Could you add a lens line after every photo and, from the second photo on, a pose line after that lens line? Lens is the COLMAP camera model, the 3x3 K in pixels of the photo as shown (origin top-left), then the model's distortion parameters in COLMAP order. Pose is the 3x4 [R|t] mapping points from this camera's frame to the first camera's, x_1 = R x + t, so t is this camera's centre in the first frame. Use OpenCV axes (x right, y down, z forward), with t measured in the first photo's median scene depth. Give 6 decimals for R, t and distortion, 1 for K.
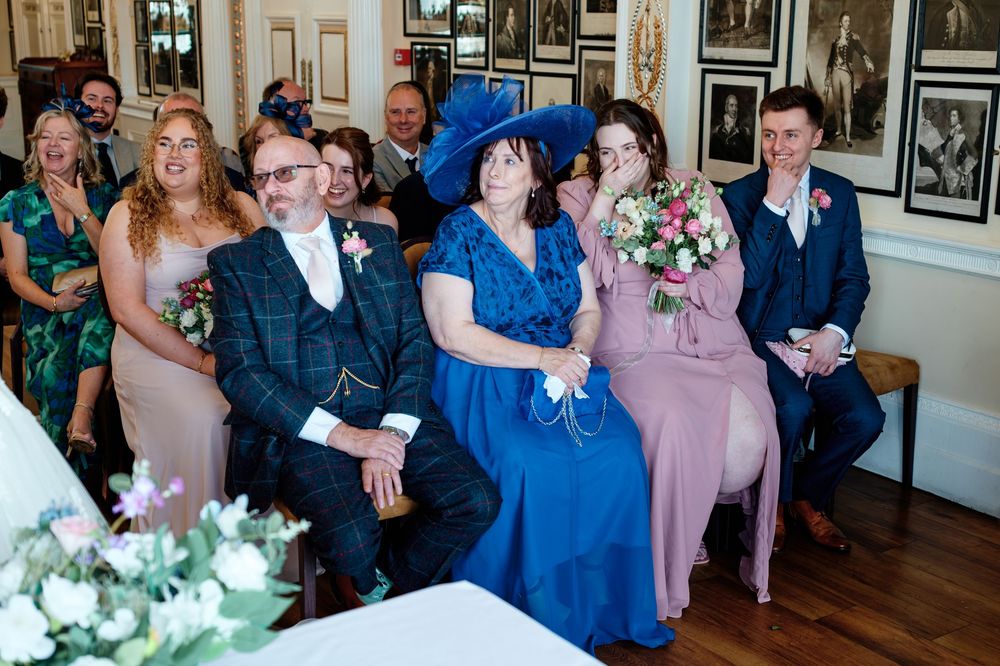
lens RADIAL K [[1335.7, 0, 500.0], [0, 1335.7, 333.0], [0, 0, 1]] dist [0.030283, 0.029752]
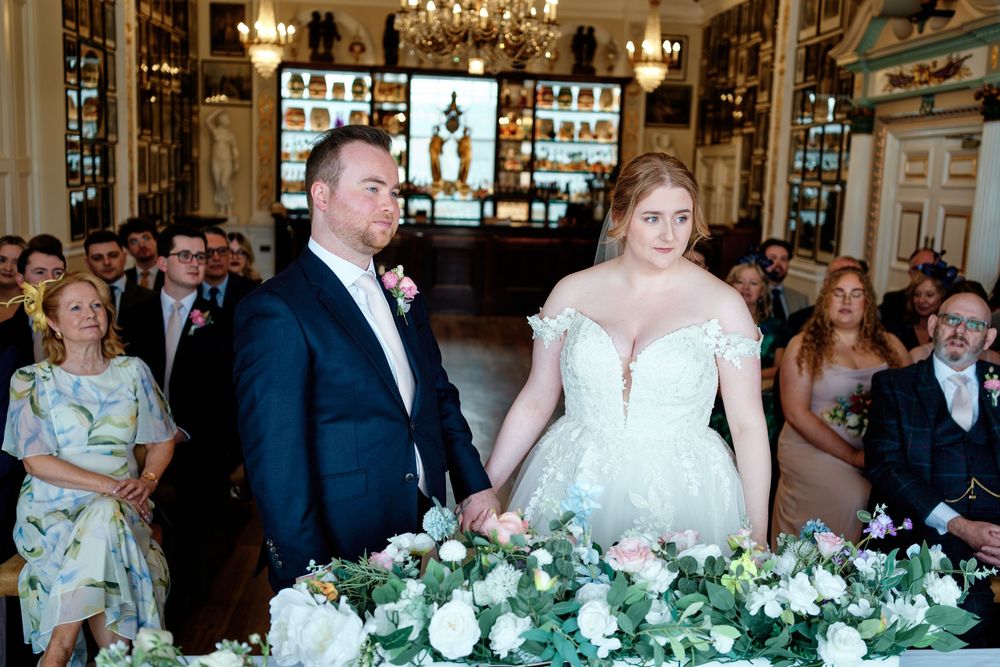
lens RADIAL K [[1015.3, 0, 500.0], [0, 1015.3, 333.5], [0, 0, 1]] dist [-0.024204, 0.011320]
pose [[0.860579, 0.096806, -0.500033, -0.087768], [-0.145349, 0.987623, -0.058949, 0.036632], [0.488137, 0.123410, 0.863998, -0.192731]]
